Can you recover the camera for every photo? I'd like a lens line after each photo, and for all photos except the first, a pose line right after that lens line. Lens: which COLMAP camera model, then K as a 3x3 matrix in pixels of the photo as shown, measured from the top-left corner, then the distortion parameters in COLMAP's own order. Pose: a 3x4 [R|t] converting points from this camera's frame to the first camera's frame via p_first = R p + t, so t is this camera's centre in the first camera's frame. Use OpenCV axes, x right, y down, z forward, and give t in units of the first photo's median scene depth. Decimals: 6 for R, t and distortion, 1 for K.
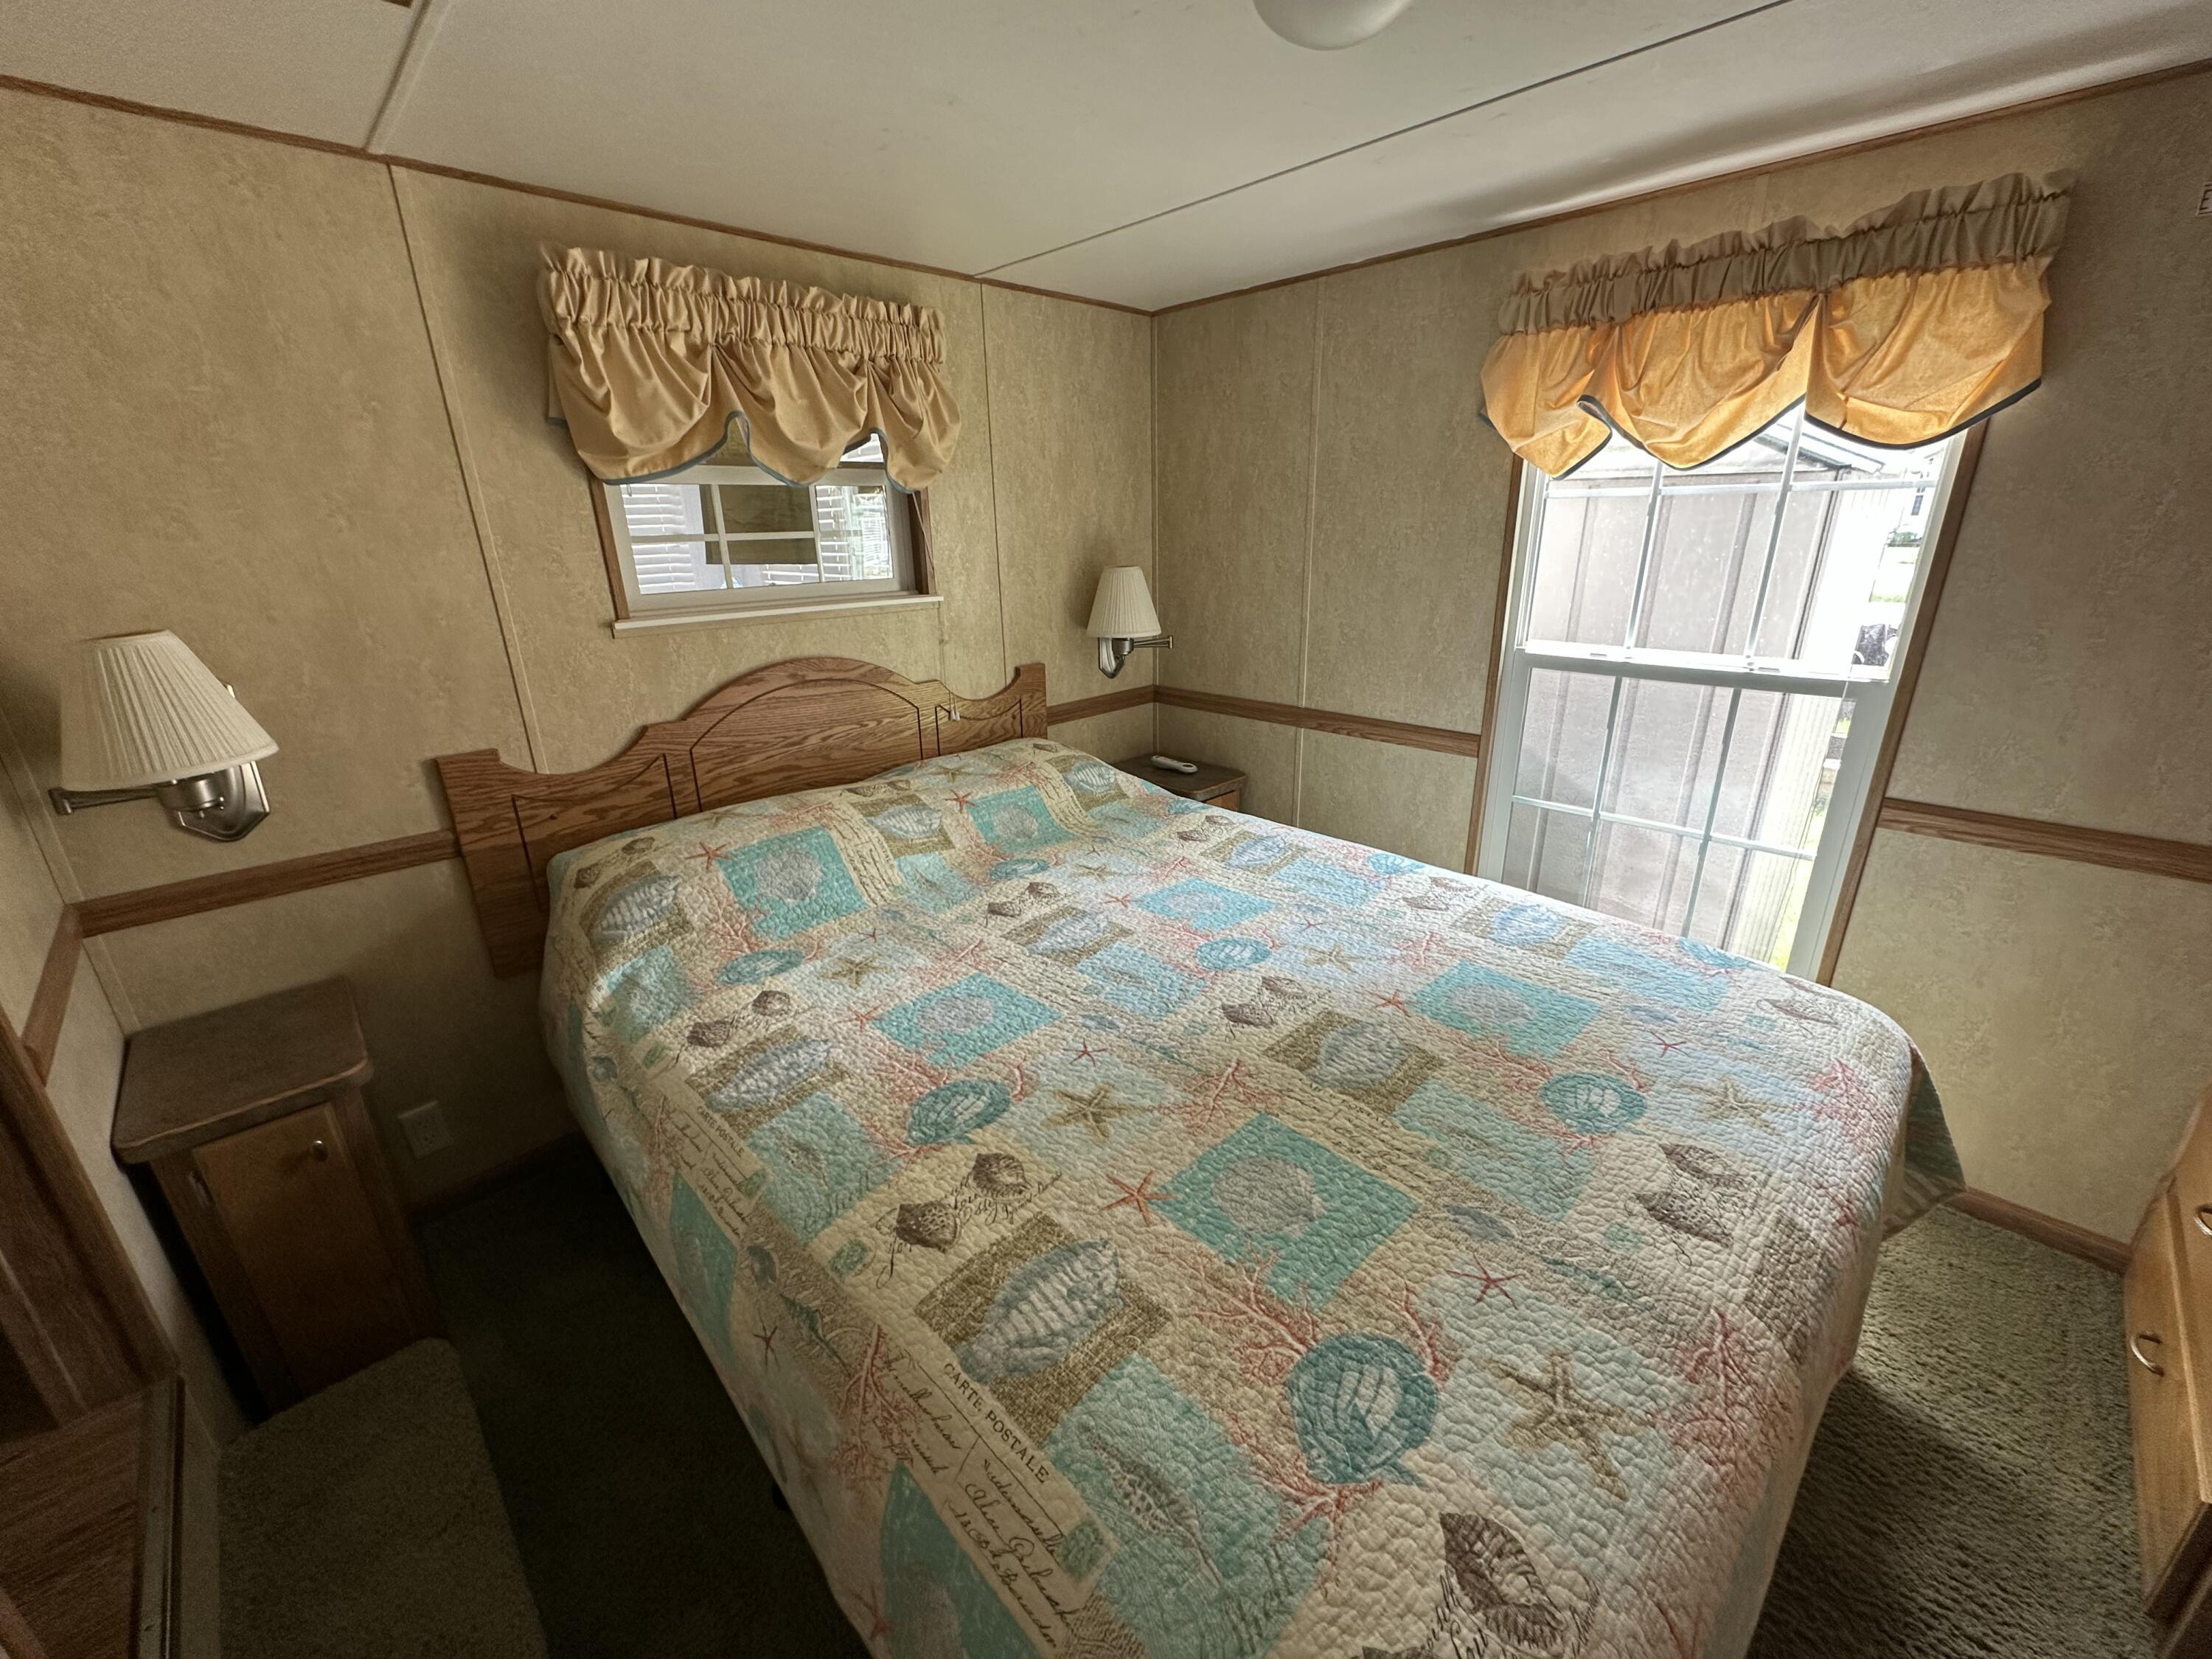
lens RADIAL K [[880.0, 0, 1105.6], [0, 880.0, 827.5], [0, 0, 1]] dist [-0.001528, 0.000329]
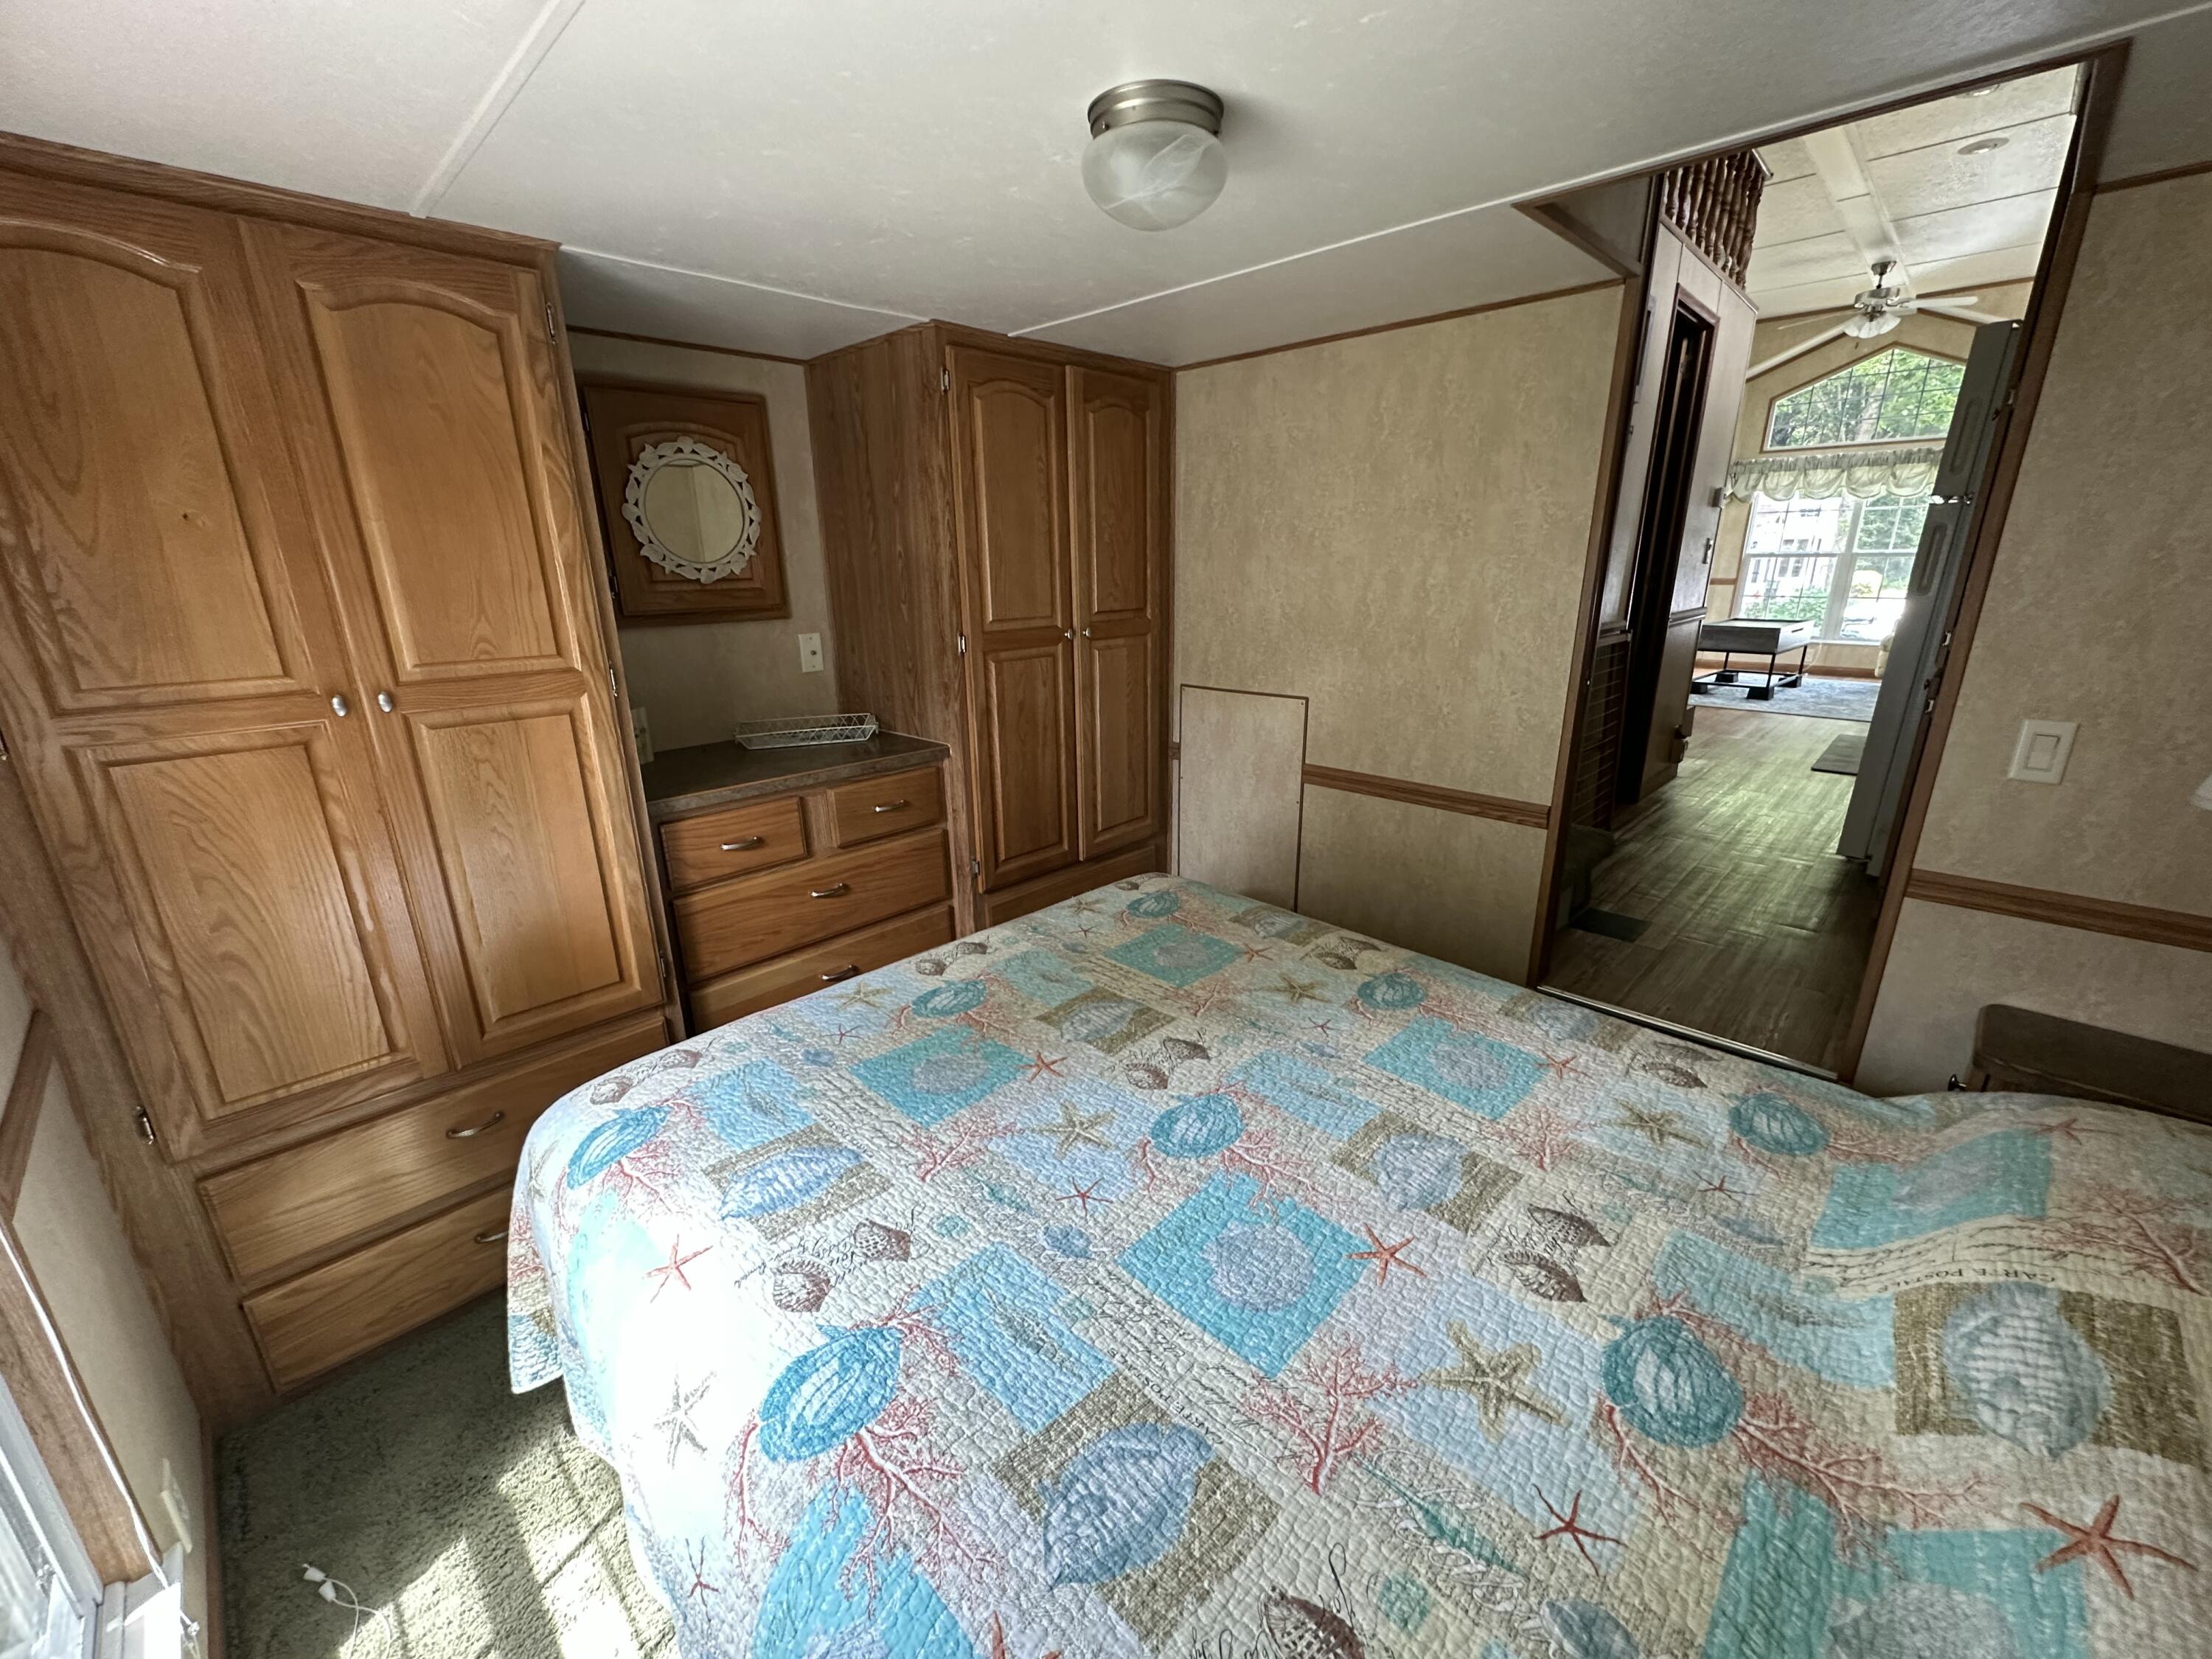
lens RADIAL K [[880.0, 0, 1105.6], [0, 880.0, 827.5], [0, 0, 1]] dist [-0.001528, 0.000329]
pose [[-0.999133, 0.039763, -0.012314, 0.234539], [0.024732, 0.805013, 0.592741, -0.580510], [0.033483, 0.591923, -0.805299, 1.525949]]
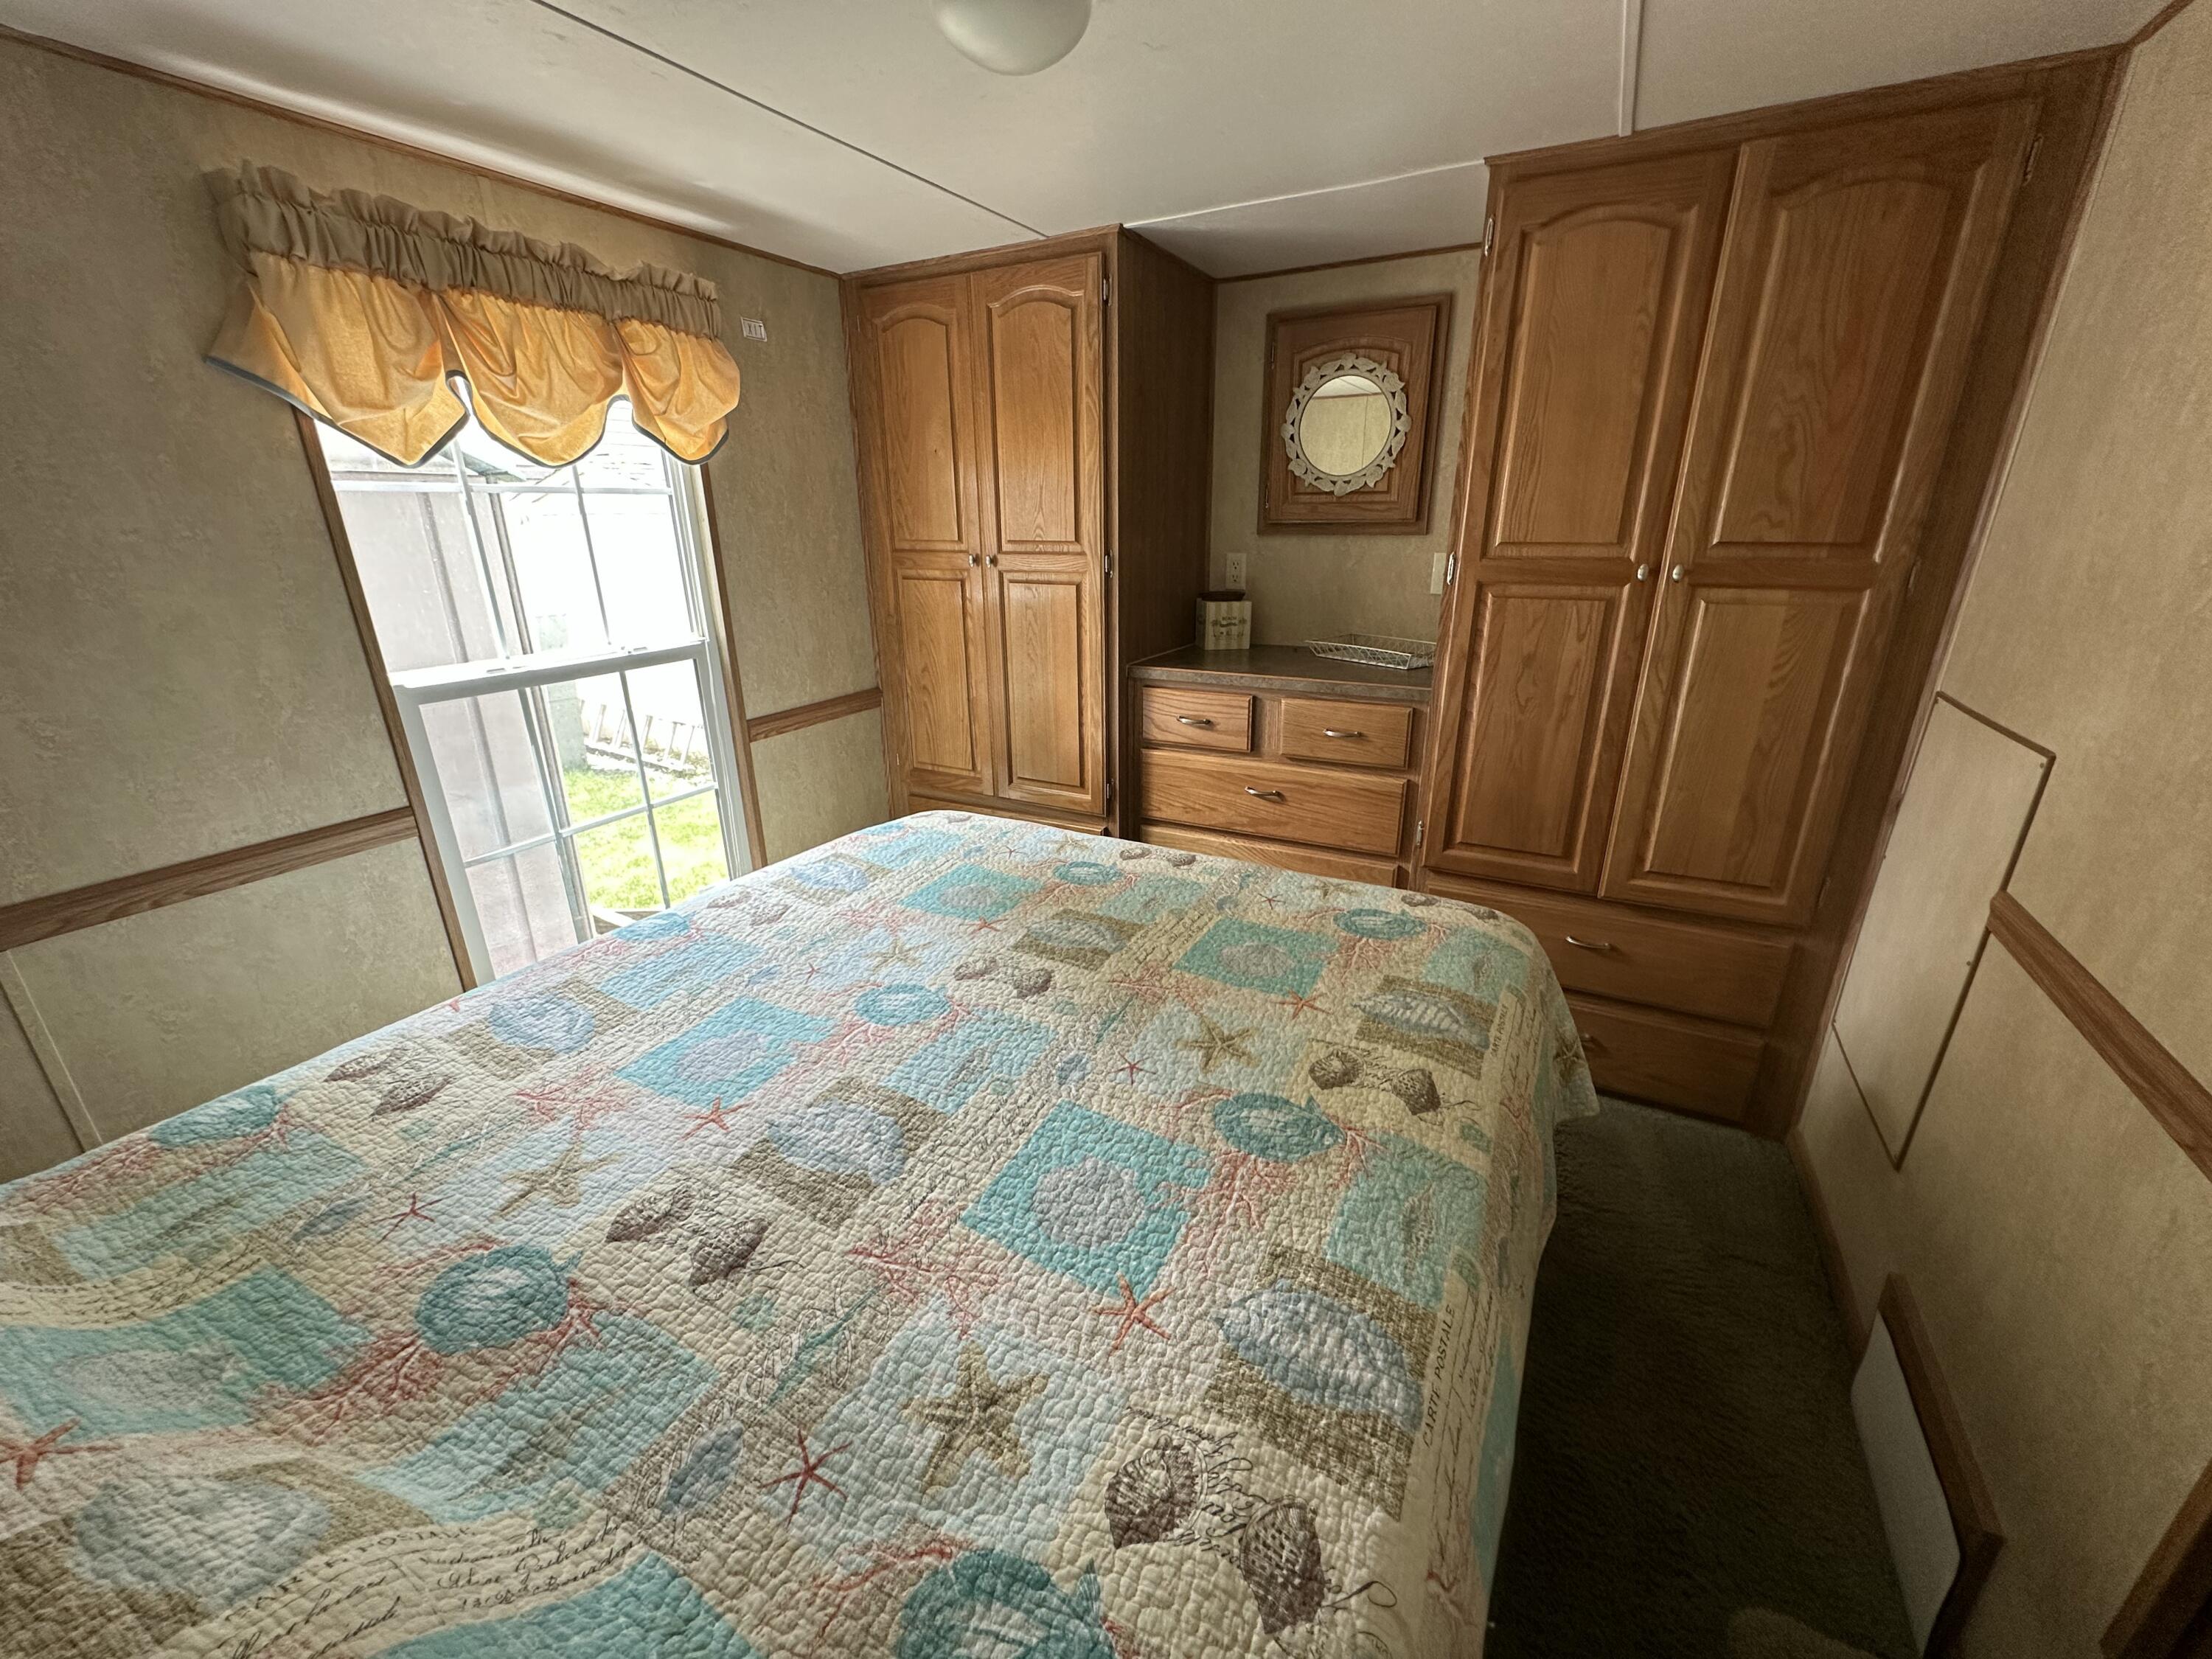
lens RADIAL K [[880.0, 0, 1105.6], [0, 880.0, 827.5], [0, 0, 1]] dist [-0.001528, 0.000329]
pose [[-0.302542, -0.301253, 0.904276, -0.660219], [0.331233, 0.856375, 0.396115, -0.286739], [-0.893730, 0.419367, -0.159304, 0.905634]]
